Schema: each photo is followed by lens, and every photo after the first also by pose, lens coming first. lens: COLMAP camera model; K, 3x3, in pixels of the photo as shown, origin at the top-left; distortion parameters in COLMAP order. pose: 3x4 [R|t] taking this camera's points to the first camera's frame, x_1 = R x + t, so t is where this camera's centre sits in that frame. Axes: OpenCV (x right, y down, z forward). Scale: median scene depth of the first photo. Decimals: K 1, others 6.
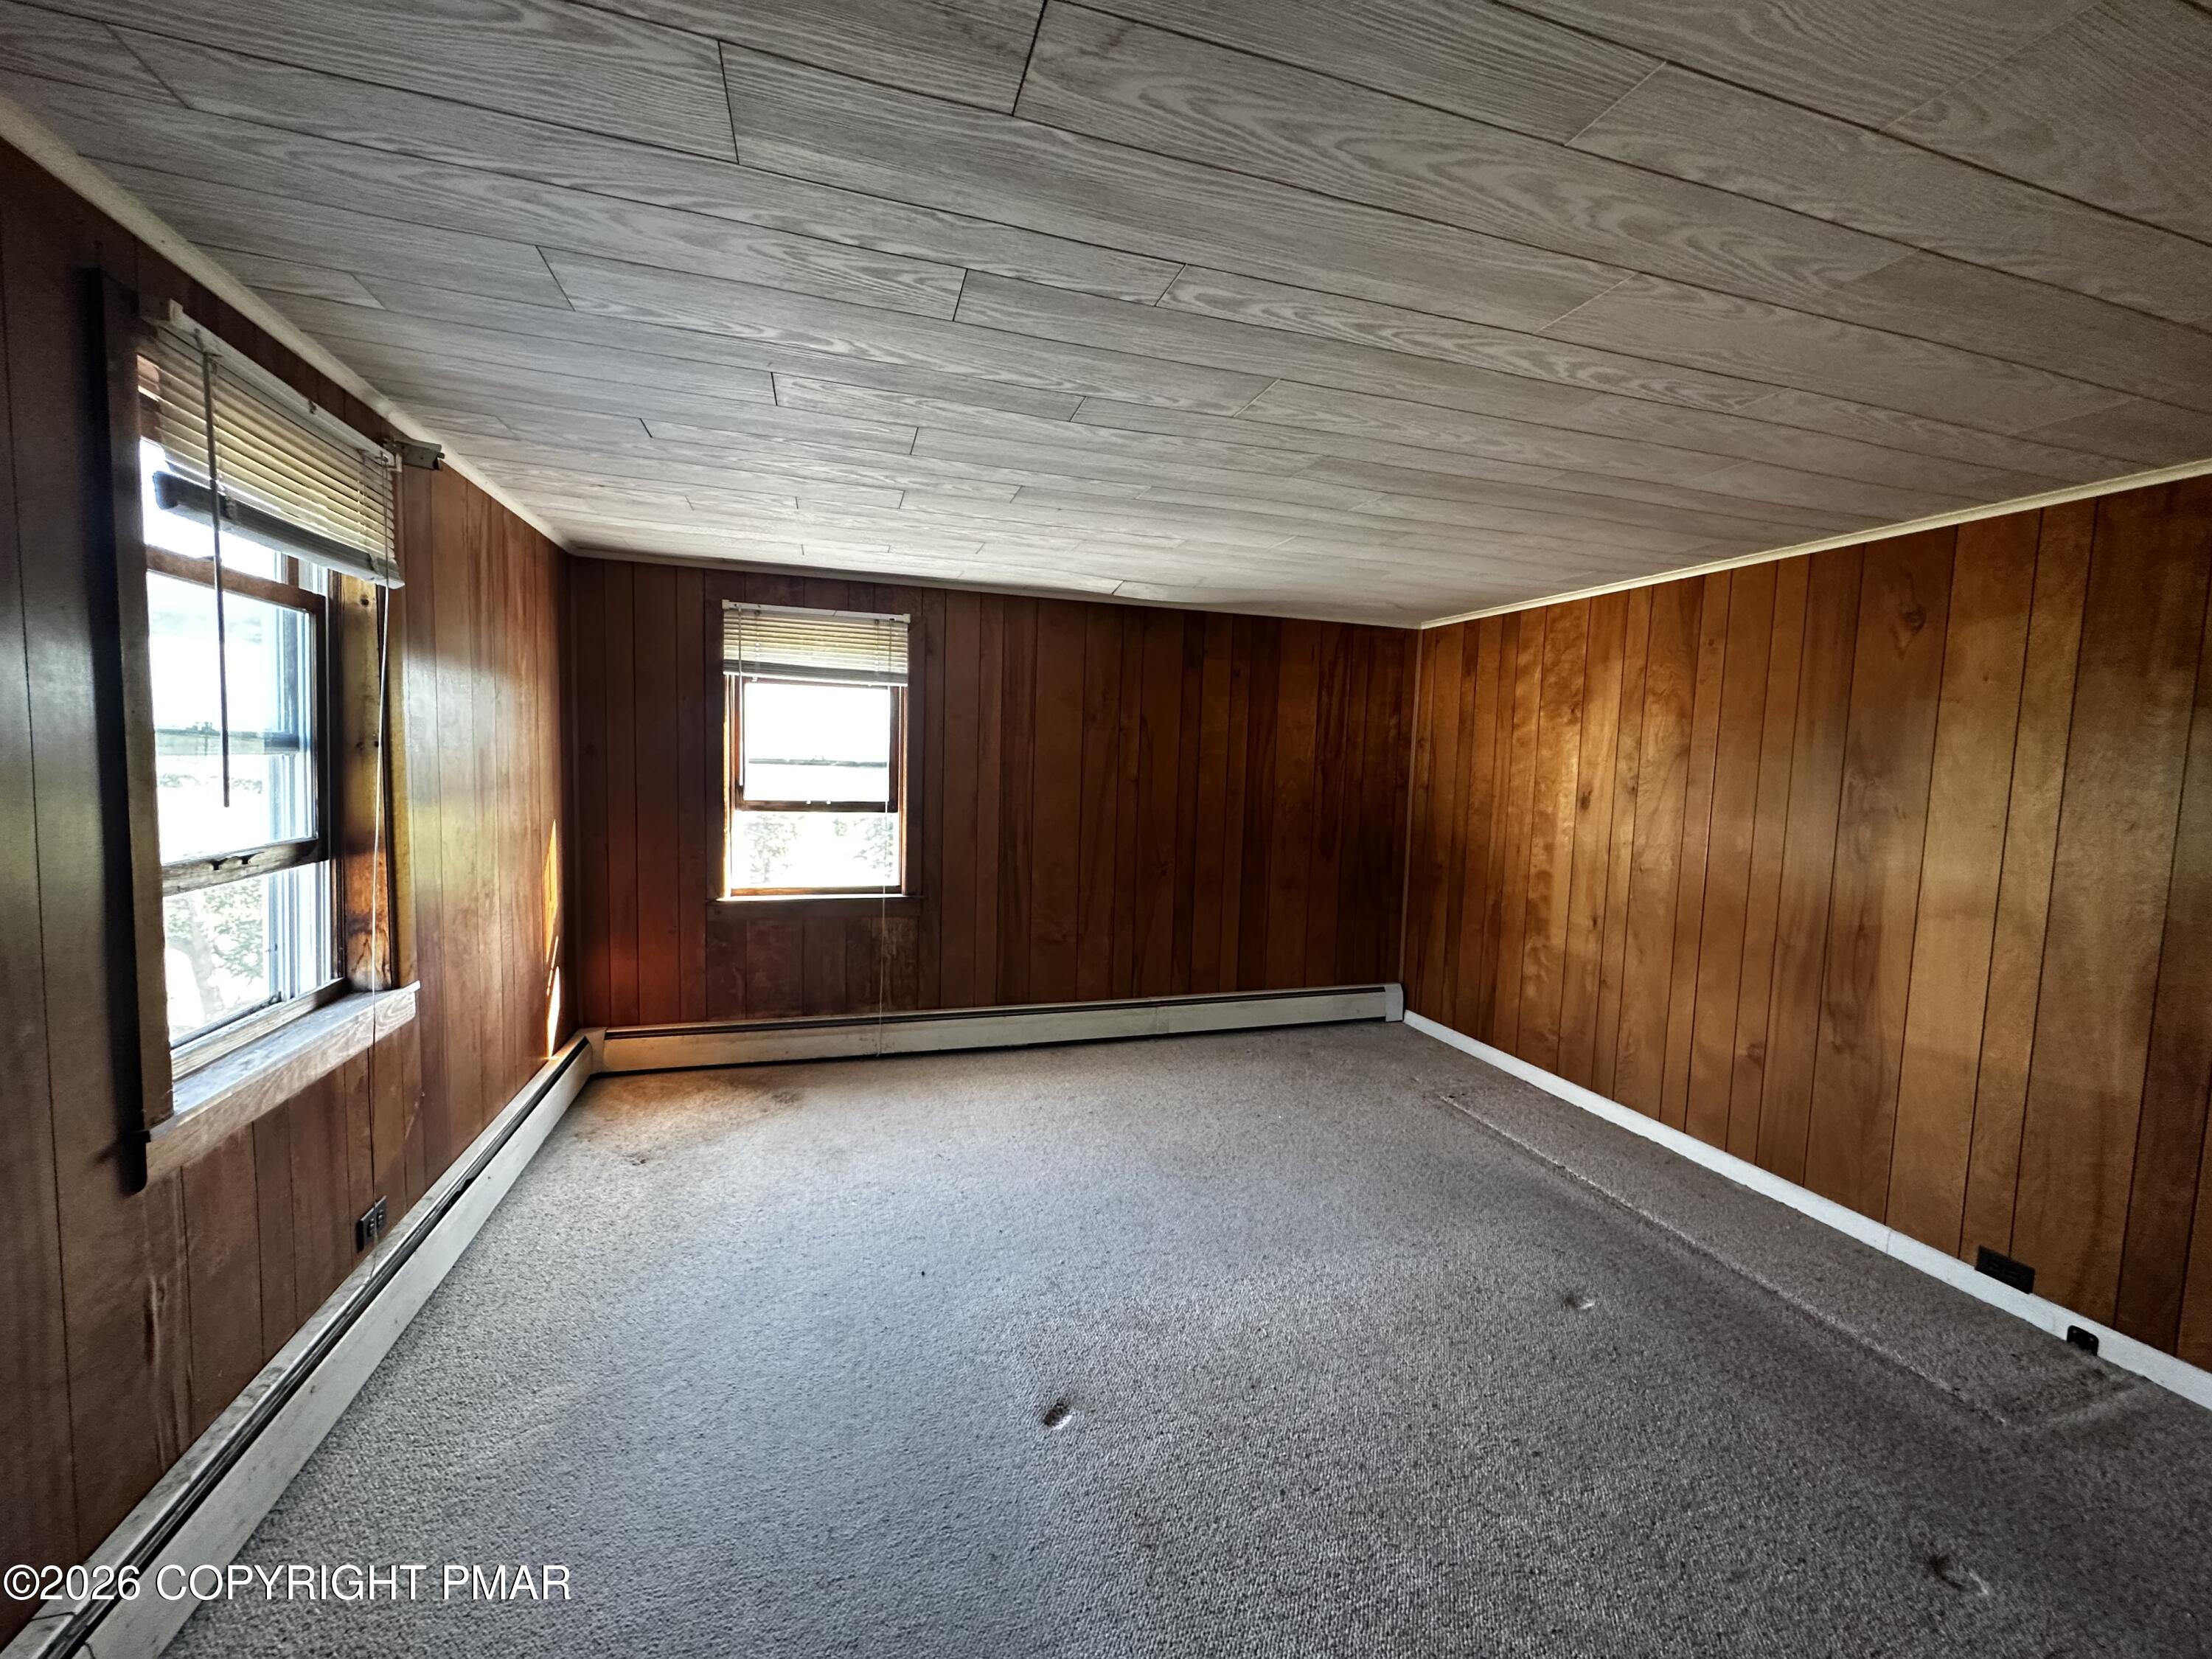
lens RADIAL K [[883.2, 0, 1101.4], [0, 883.2, 825.4], [0, 0, 1]] dist [-0.001493, 0.000218]
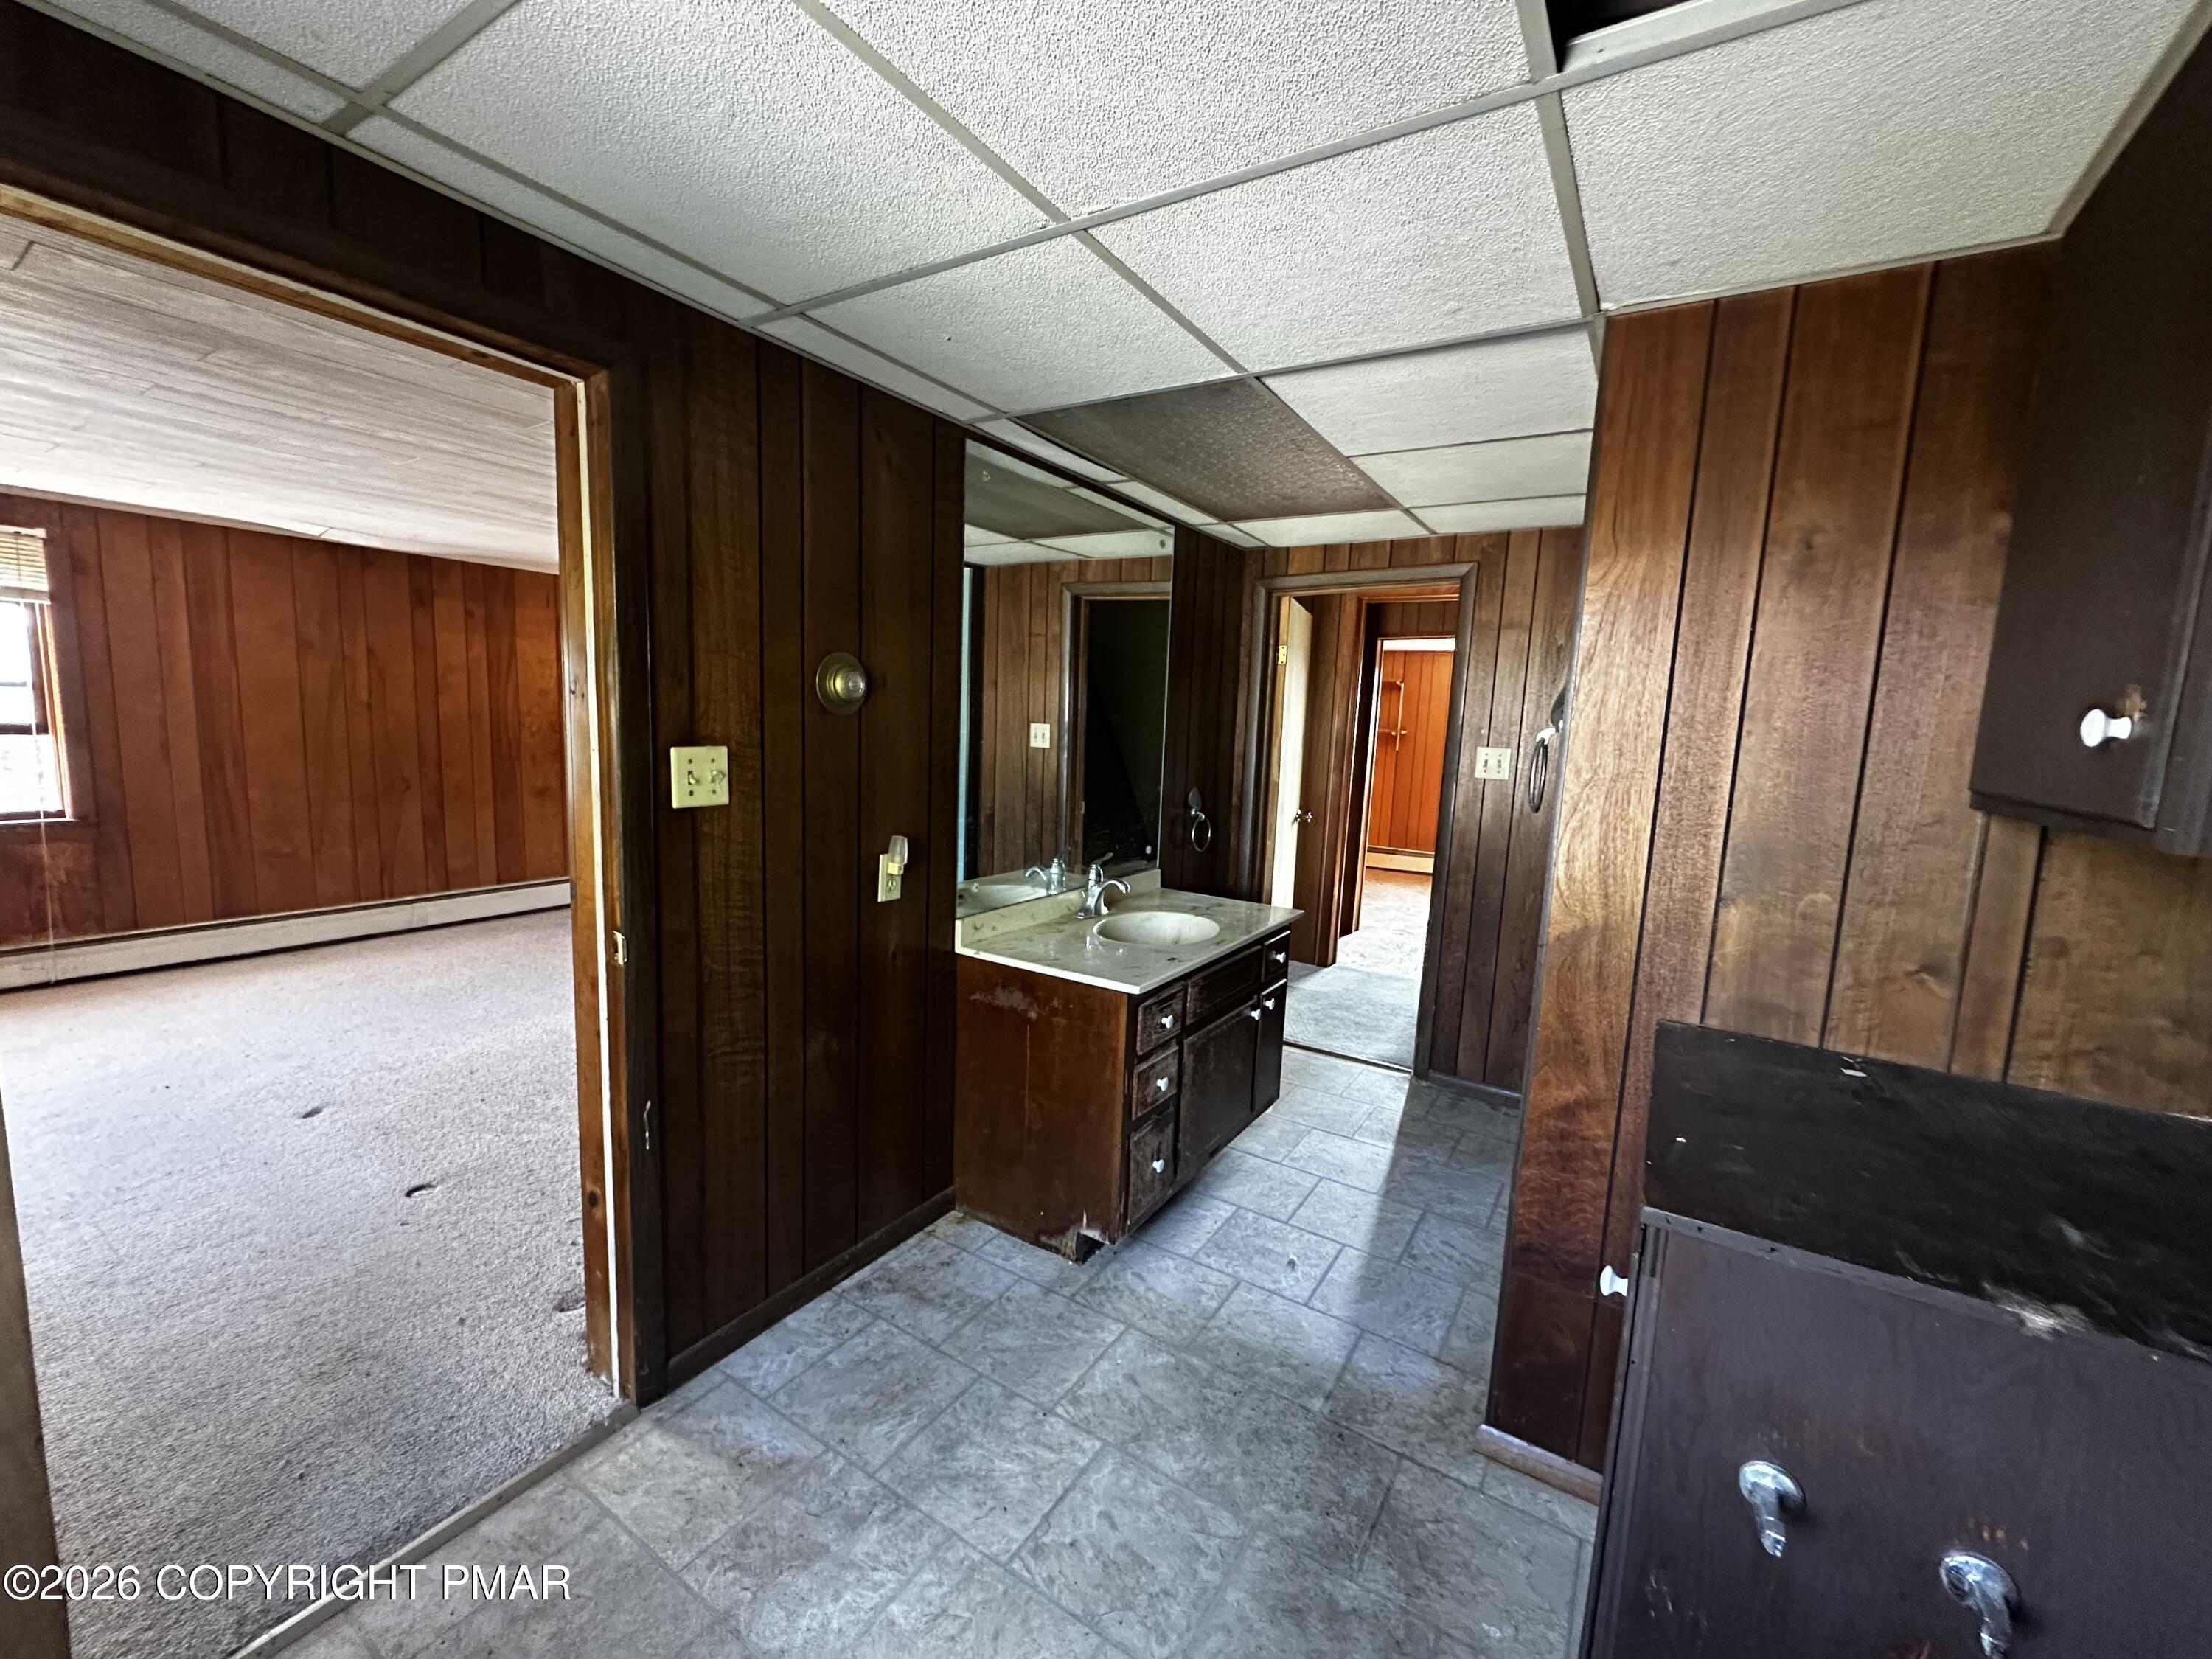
lens RADIAL K [[883.2, 0, 1105.8], [0, 883.2, 827.6], [0, 0, 1]] dist [-0.001493, 0.000218]
pose [[0.765076, -0.077395, 0.639271, 0.029753], [0.029119, 0.995894, 0.085721, 0.037096], [-0.643281, -0.046968, 0.764188, -0.488013]]
